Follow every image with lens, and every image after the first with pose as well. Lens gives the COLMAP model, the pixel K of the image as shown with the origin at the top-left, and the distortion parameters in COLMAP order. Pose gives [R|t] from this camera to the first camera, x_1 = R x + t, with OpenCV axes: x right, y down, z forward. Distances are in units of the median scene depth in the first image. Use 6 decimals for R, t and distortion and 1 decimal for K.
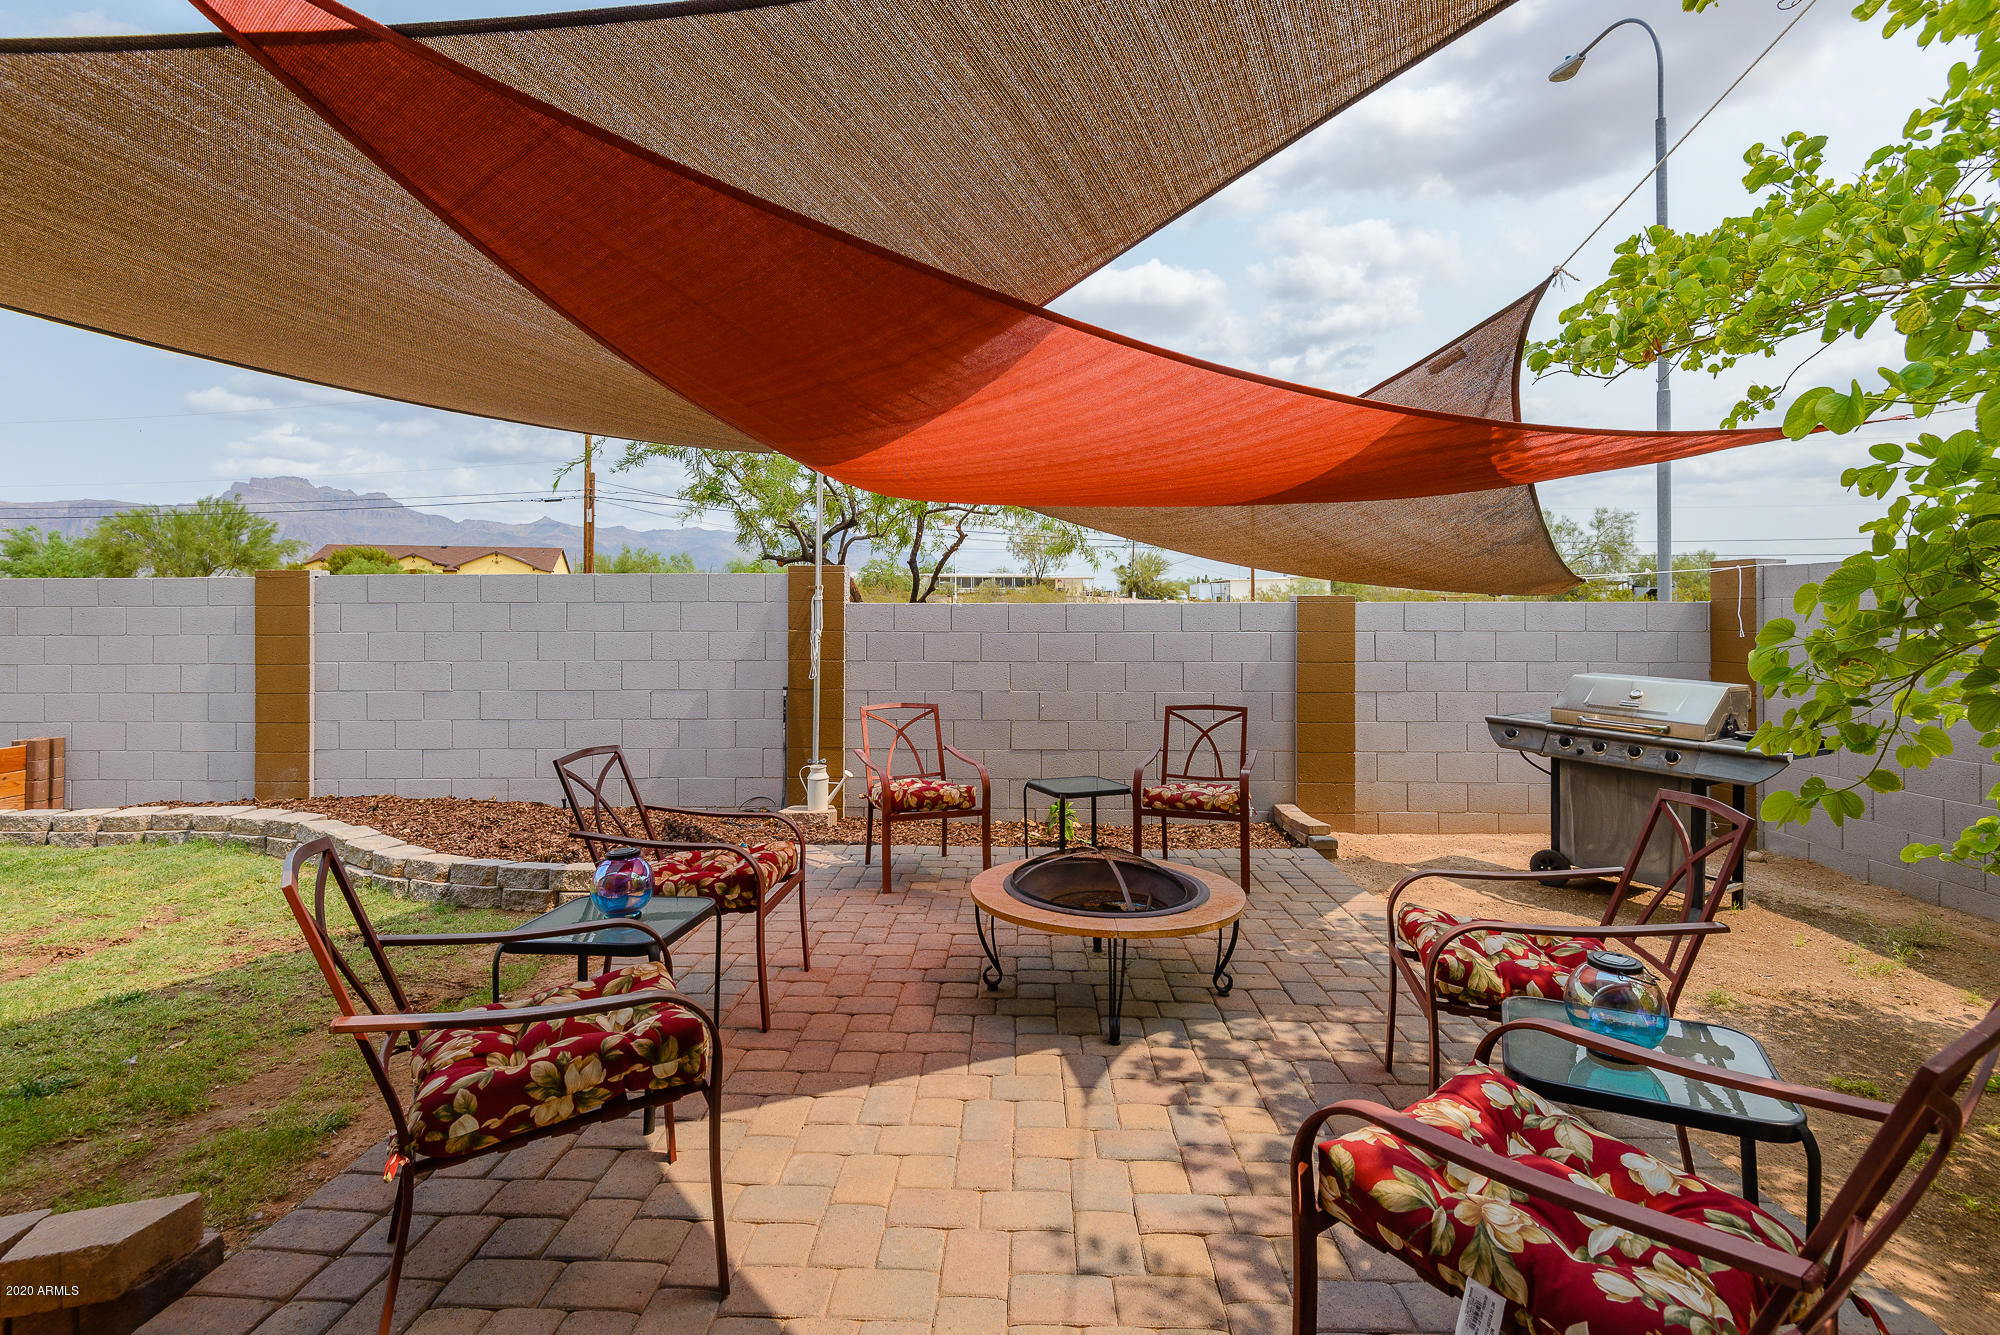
lens RADIAL K [[920.5, 0, 972.4], [0, 920.5, 603.4], [0, 0, 1]] dist [0.029175, -0.015483]
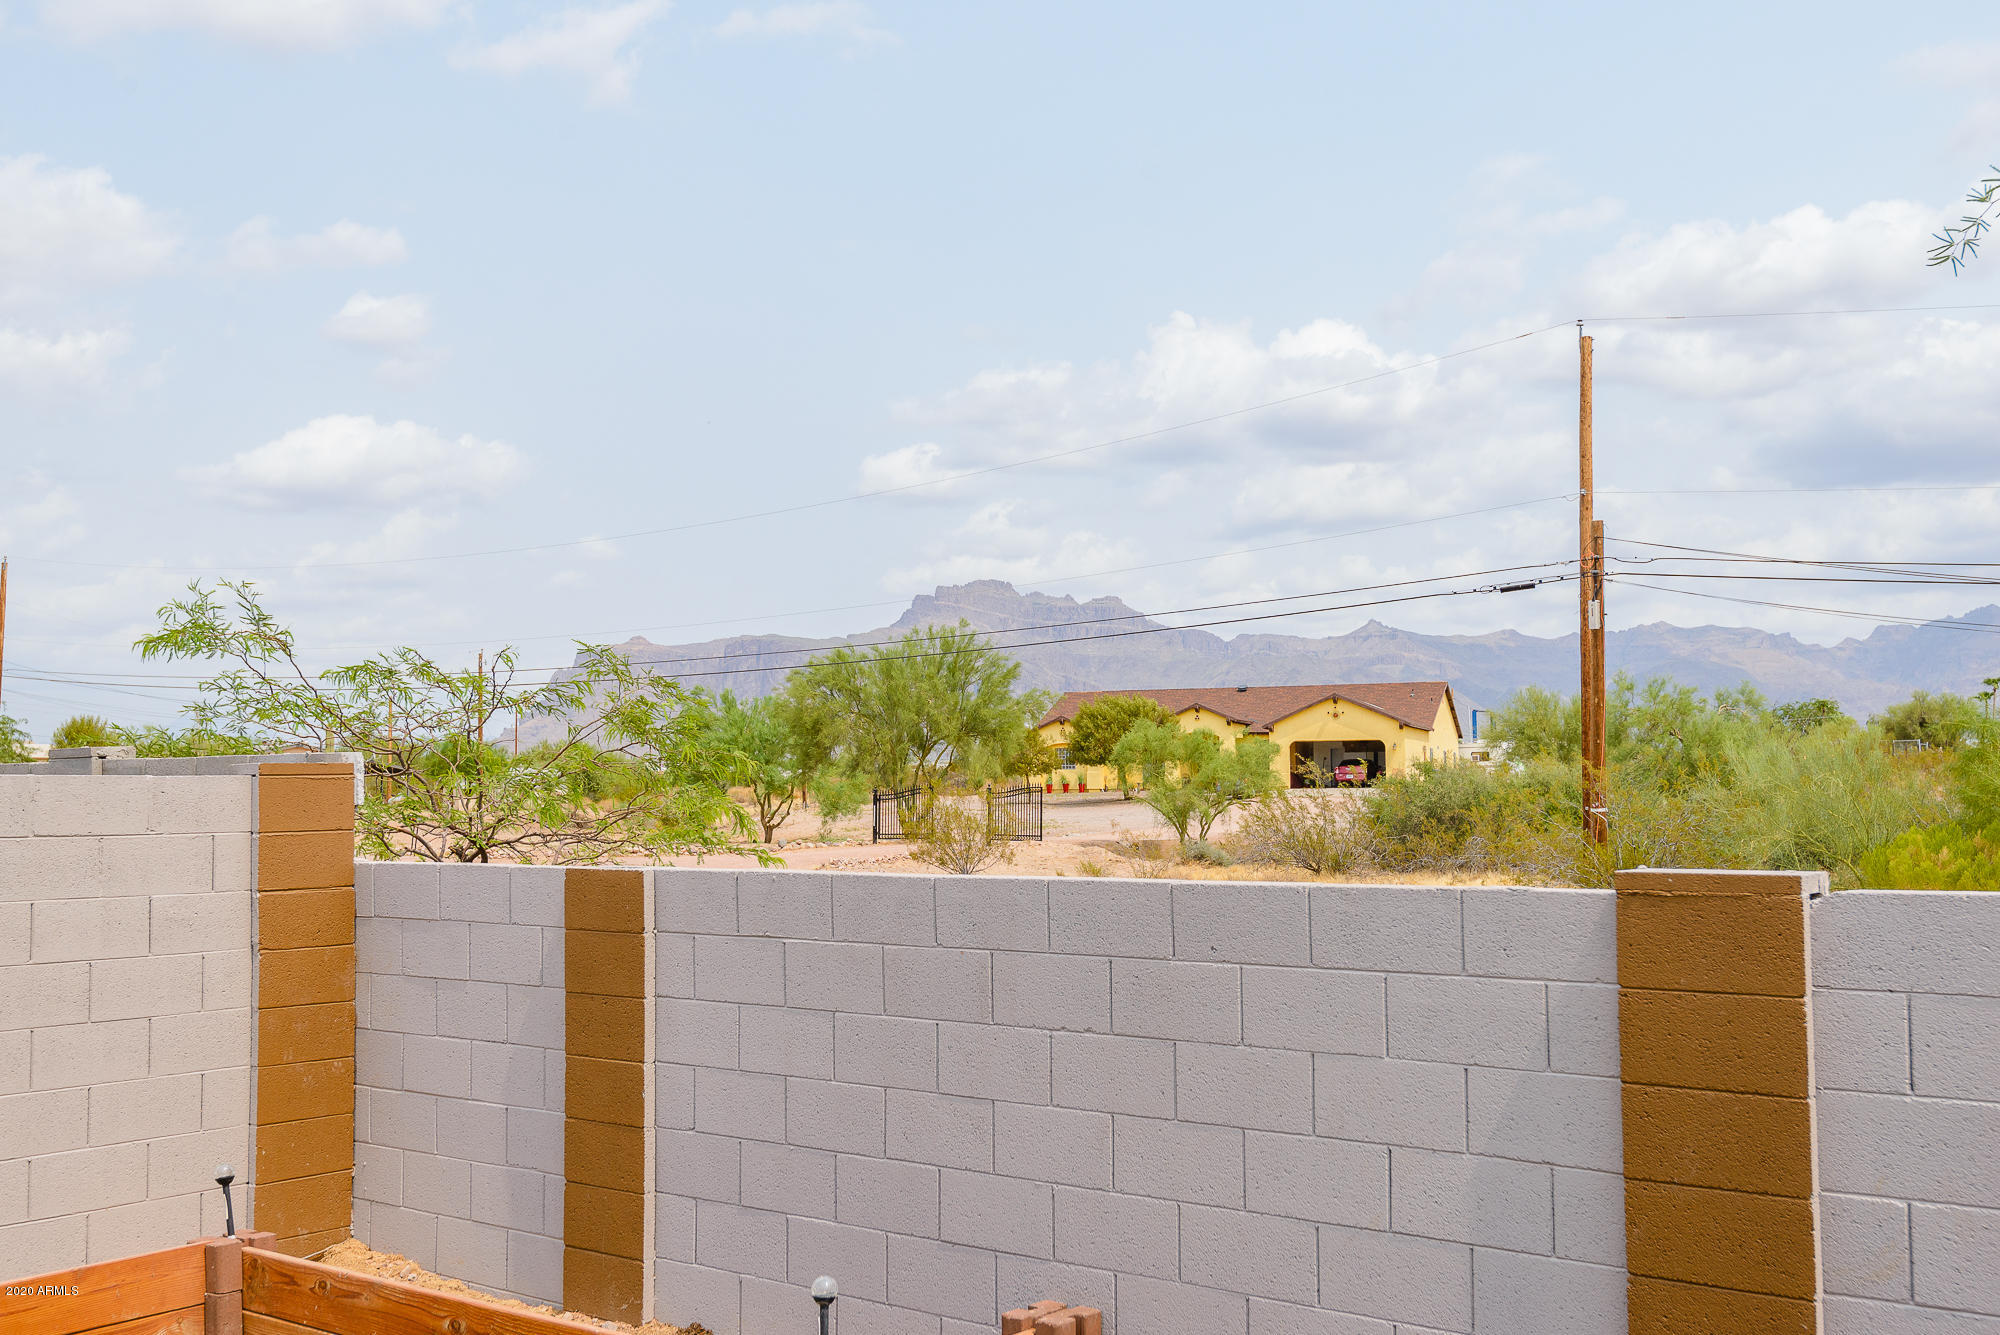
lens RADIAL K [[1898.3, 0, 996.7], [0, 1898.3, 673.7], [0, 0, 1]] dist [-0.016328, 0.000000]
pose [[0.811810, -0.042179, -0.582396, -0.566710], [0.008974, 0.998171, -0.059782, -0.065721], [0.583852, 0.043305, 0.810704, 0.359721]]
